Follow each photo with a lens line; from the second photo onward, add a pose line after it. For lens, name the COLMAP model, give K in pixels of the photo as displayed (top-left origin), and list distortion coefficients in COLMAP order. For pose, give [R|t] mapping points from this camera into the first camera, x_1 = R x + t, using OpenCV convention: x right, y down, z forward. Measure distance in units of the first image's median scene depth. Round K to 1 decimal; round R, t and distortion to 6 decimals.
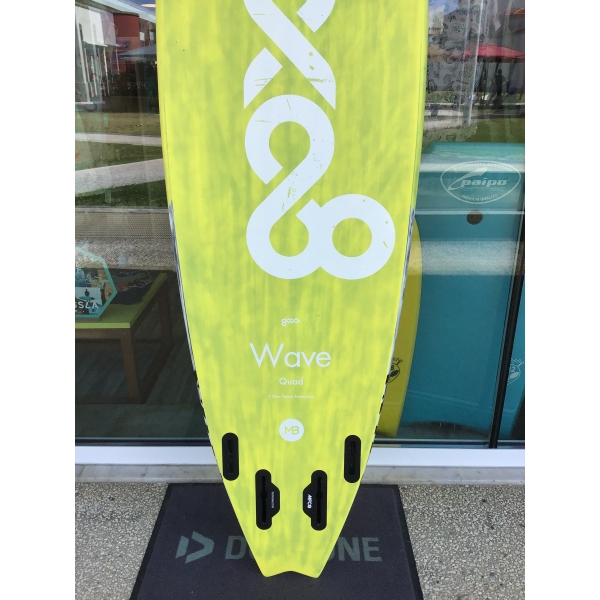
lens RADIAL K [[583.2, 0, 309.1], [0, 583.2, 316.6], [0, 0, 1]] dist [0.012618, -0.003791]
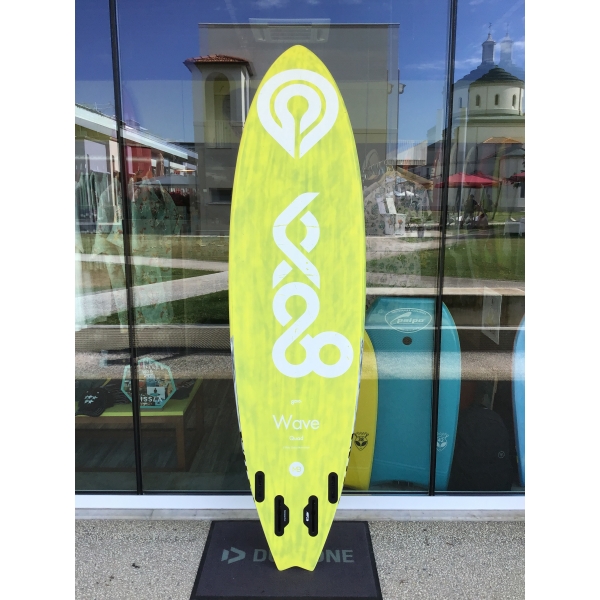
lens RADIAL K [[580.0, 0, 300.8], [0, 580.0, 291.6], [0, 0, 1]] dist [0.095249, -0.165339]
pose [[0.999954, -0.004191, -0.008628, -0.001036], [0.002131, 0.974074, -0.226220, 0.077033], [0.009353, 0.226191, 0.974038, -0.751507]]
